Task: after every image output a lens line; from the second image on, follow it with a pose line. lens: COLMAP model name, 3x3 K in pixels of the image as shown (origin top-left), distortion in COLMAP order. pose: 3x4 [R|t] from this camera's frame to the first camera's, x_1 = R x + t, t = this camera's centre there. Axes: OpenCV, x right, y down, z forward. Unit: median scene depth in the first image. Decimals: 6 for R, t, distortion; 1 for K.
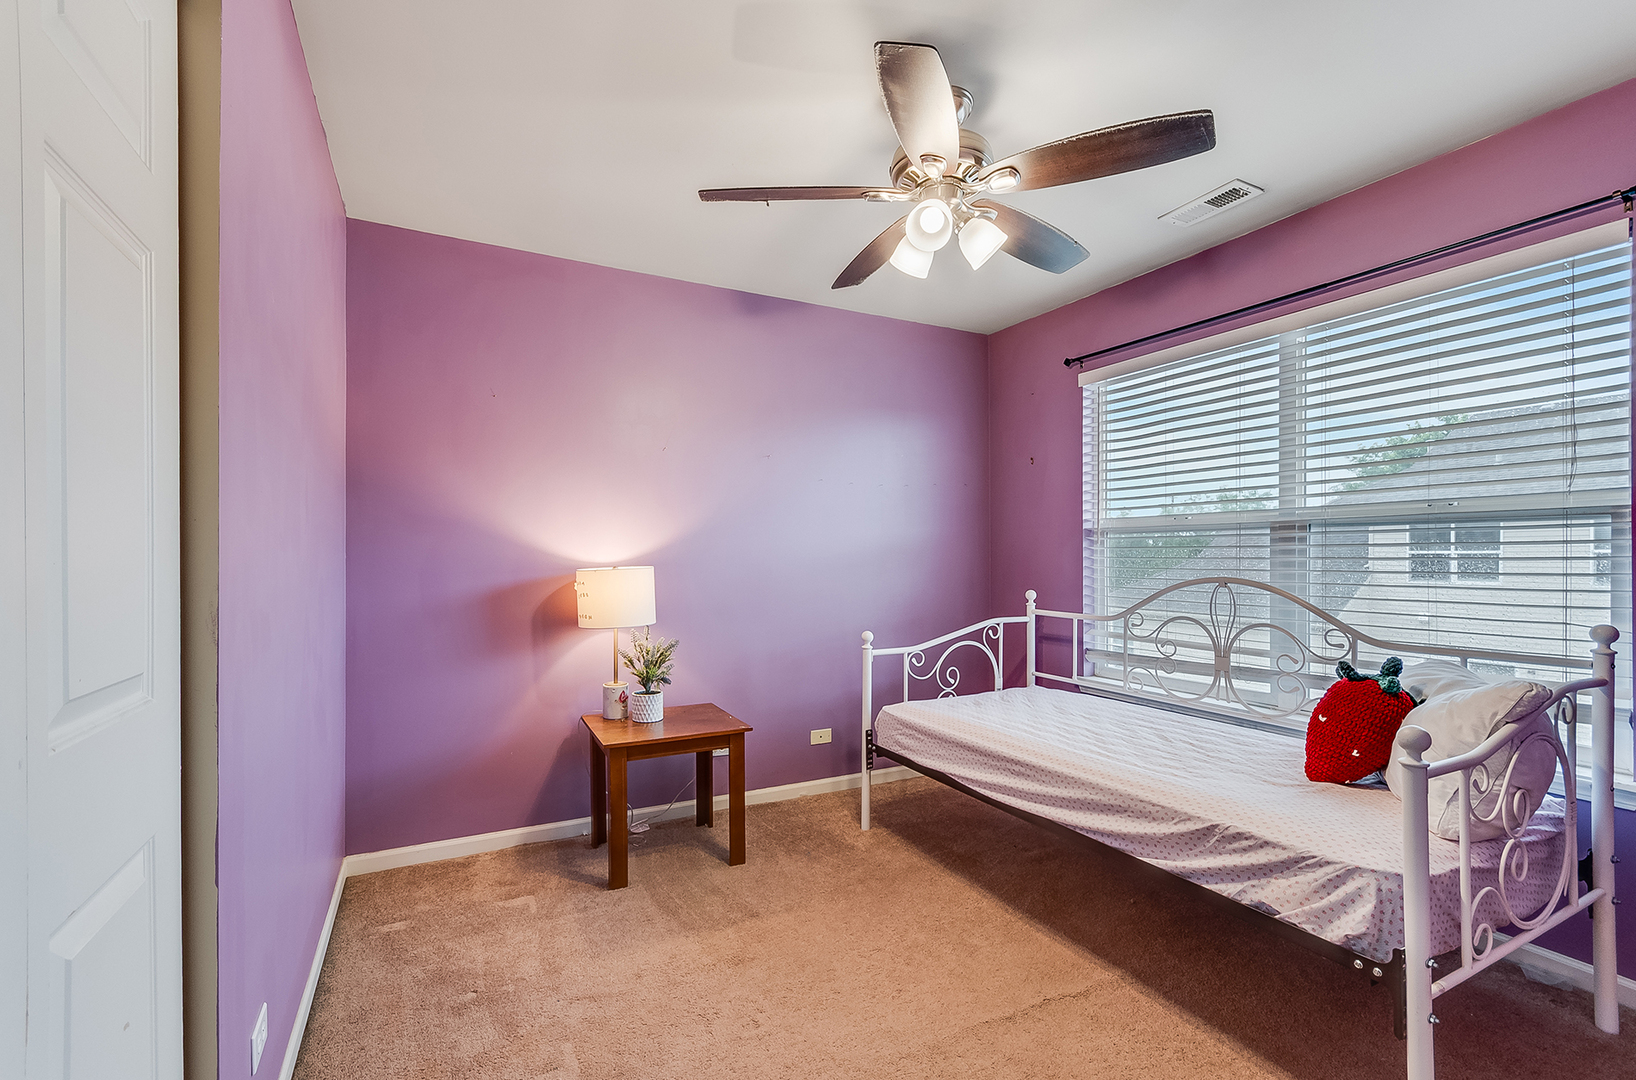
lens RADIAL K [[713.7, 0, 815.8], [0, 713.7, 553.8], [0, 0, 1]] dist [0.000057, -0.000129]
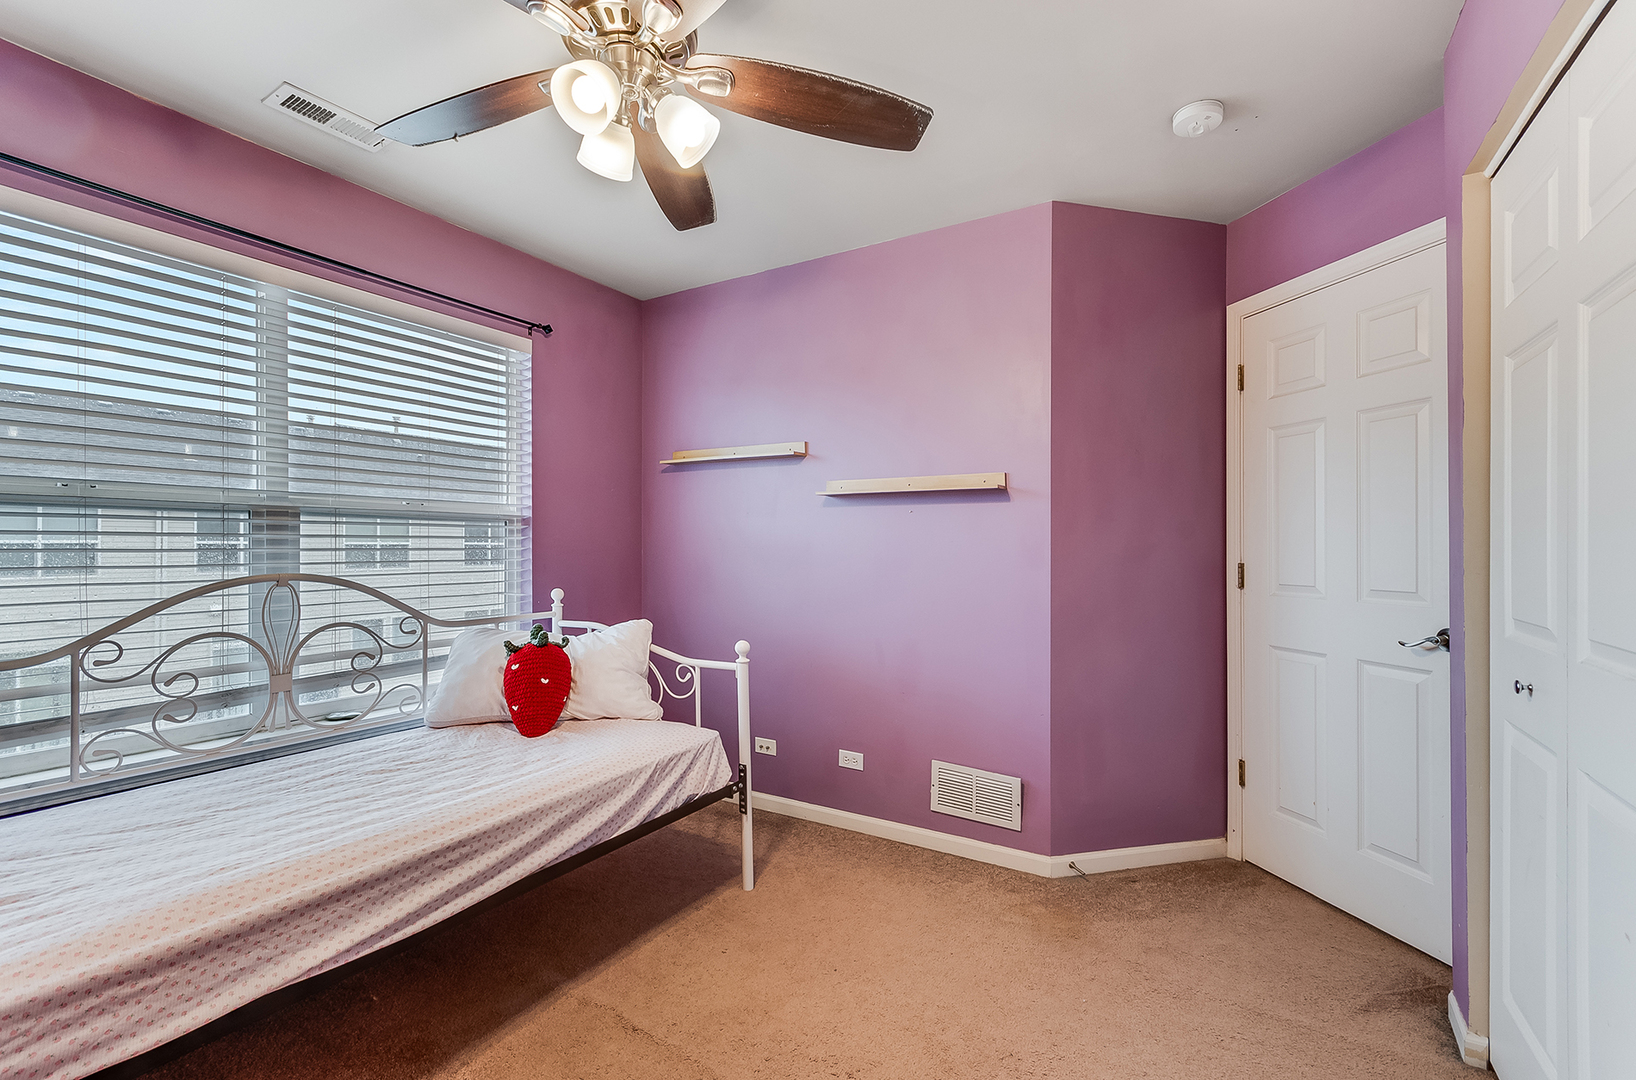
lens RADIAL K [[713.7, 0, 817.2], [0, 713.7, 542.2], [0, 0, 1]] dist [0.000057, -0.000129]
pose [[-0.521829, 0.008117, 0.853011, -0.429920], [-0.003366, 0.999927, -0.011574, 0.005926], [-0.853043, -0.008911, -0.521764, 0.937379]]
